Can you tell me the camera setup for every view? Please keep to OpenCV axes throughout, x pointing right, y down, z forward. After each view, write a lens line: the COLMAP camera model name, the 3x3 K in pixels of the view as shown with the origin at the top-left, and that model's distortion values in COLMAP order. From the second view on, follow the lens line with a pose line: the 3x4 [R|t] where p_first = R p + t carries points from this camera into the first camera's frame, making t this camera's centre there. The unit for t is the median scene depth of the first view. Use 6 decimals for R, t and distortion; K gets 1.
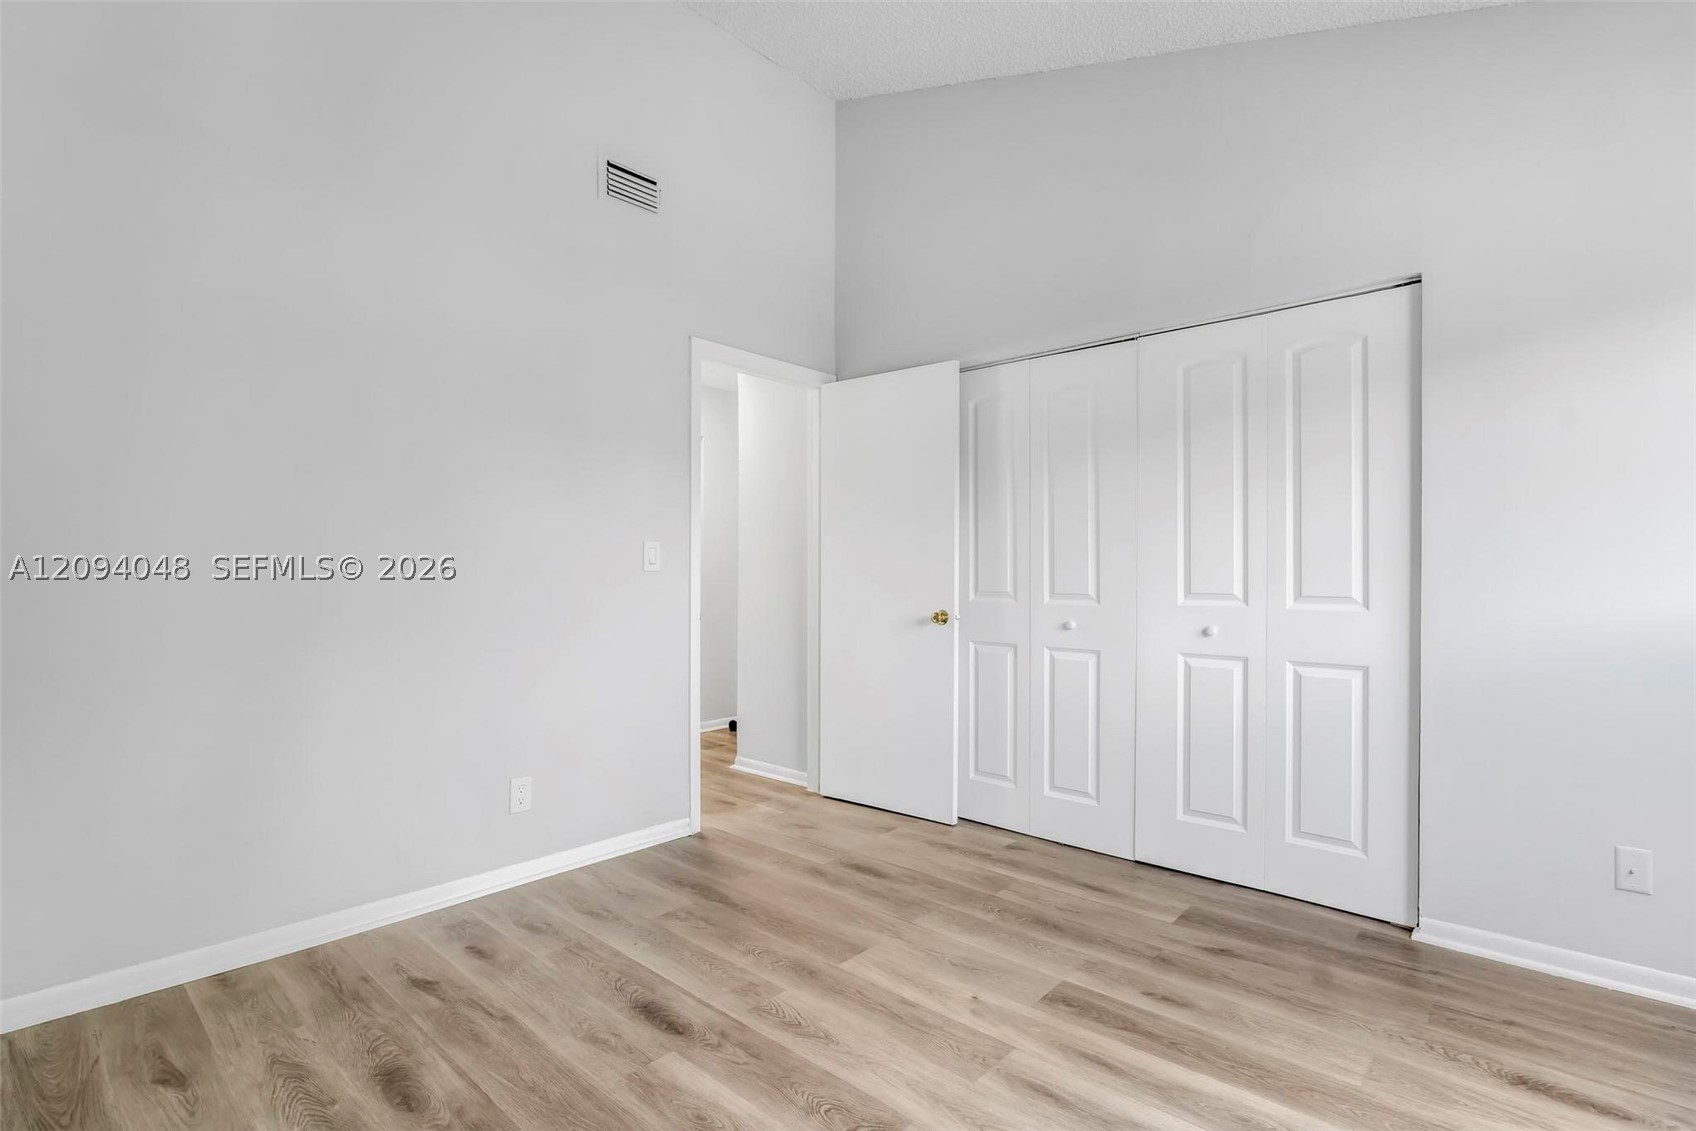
lens RADIAL K [[790.1, 0, 848.0], [0, 790.1, 565.5], [0, 0, 1]] dist [-0.020230, 0.000788]
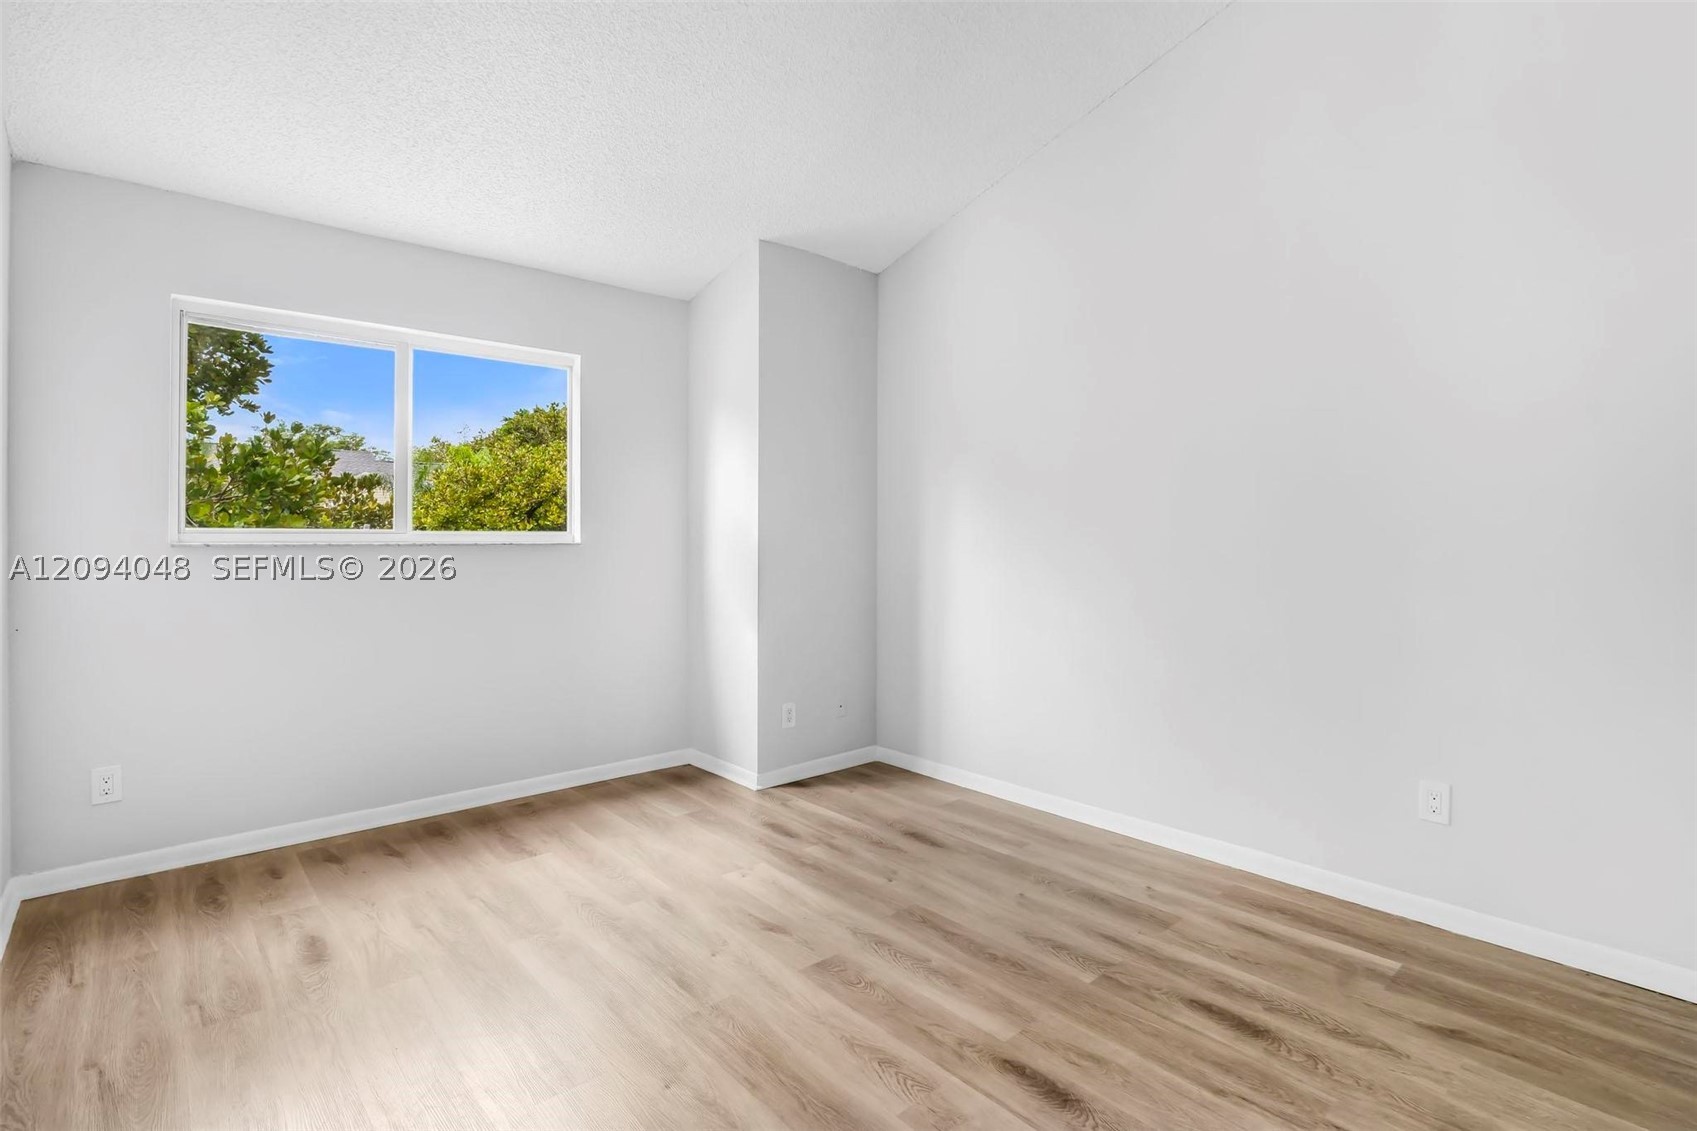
lens RADIAL K [[796.7, 0, 868.3], [0, 796.7, 559.7], [0, 0, 1]] dist [-0.016130, 0.000677]
pose [[-0.996283, -0.007273, 0.085834, -0.105140], [-0.005481, 0.999762, 0.021103, -0.019935], [-0.085967, 0.020554, -0.996086, 1.621719]]
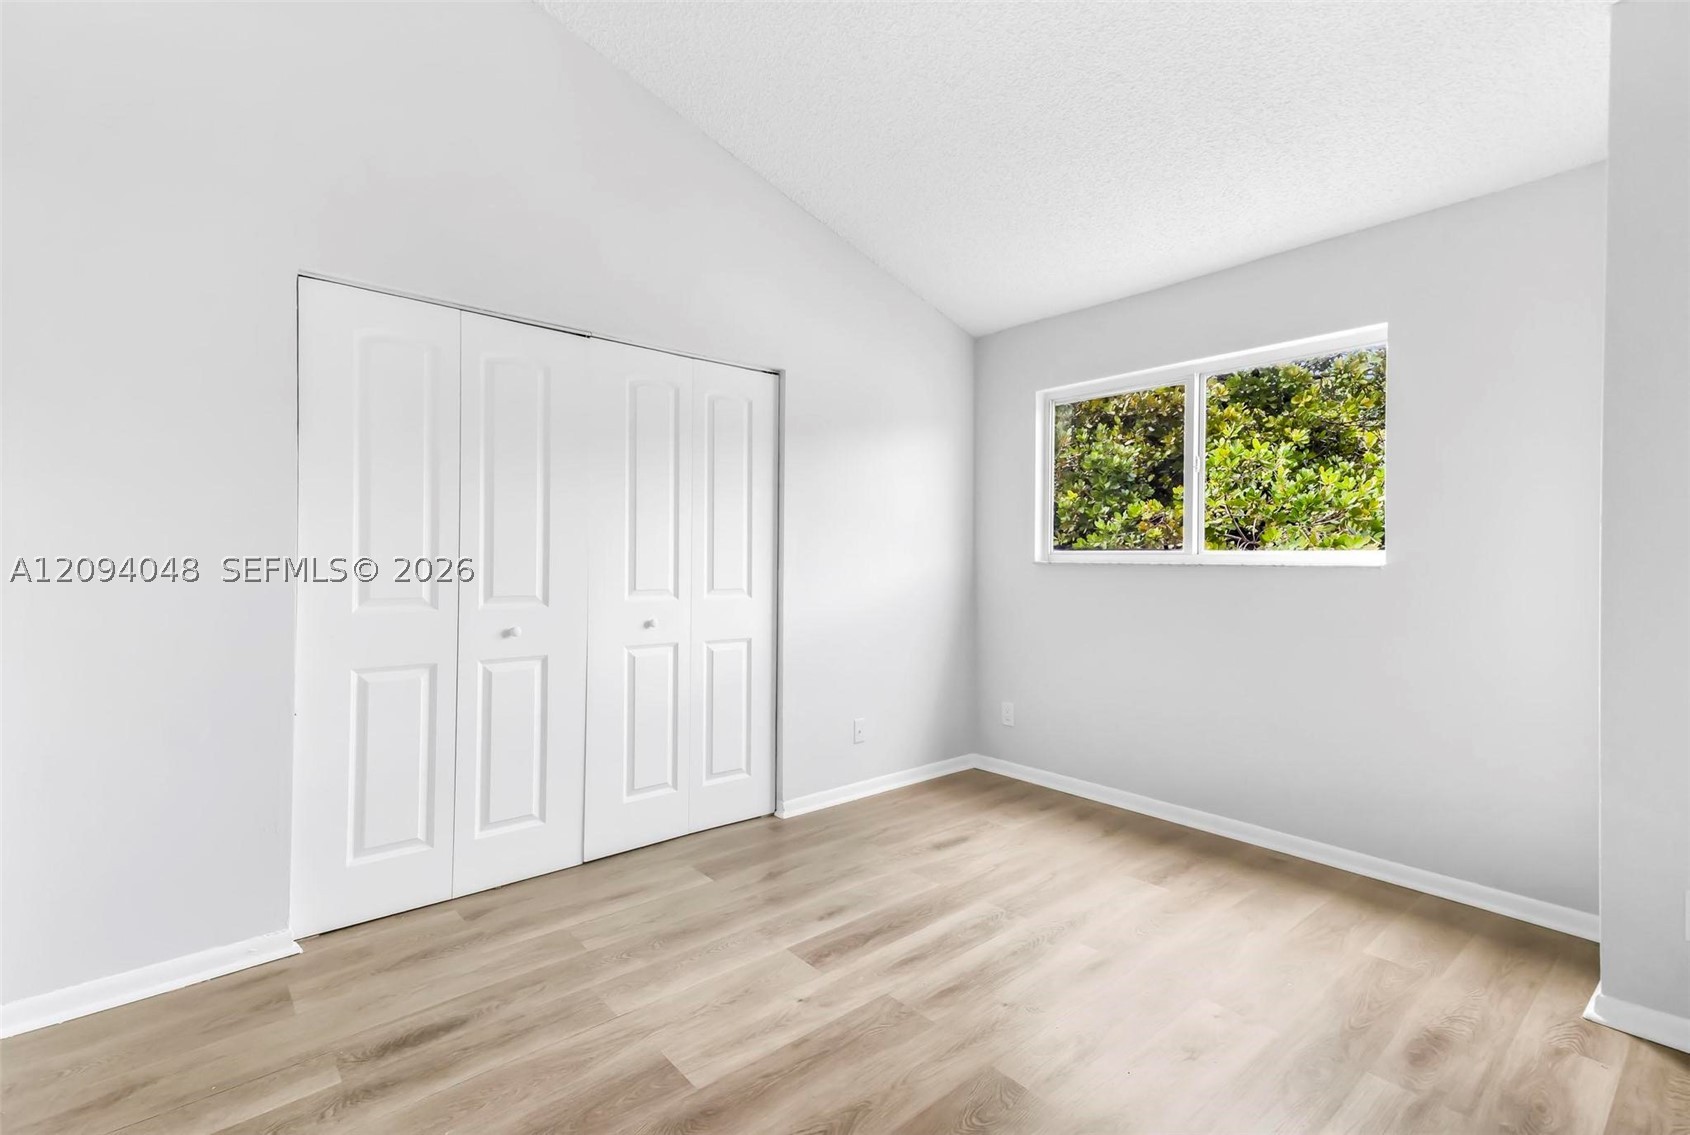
lens RADIAL K [[780.4, 0, 818.7], [0, 780.4, 544.9], [0, 0, 1]] dist [0.027368, -0.000145]
pose [[0.132584, 0.013520, 0.991080, -0.767065], [-0.013692, 0.999837, -0.011807, -0.023013], [-0.991077, -0.012004, 0.132747, 0.765953]]
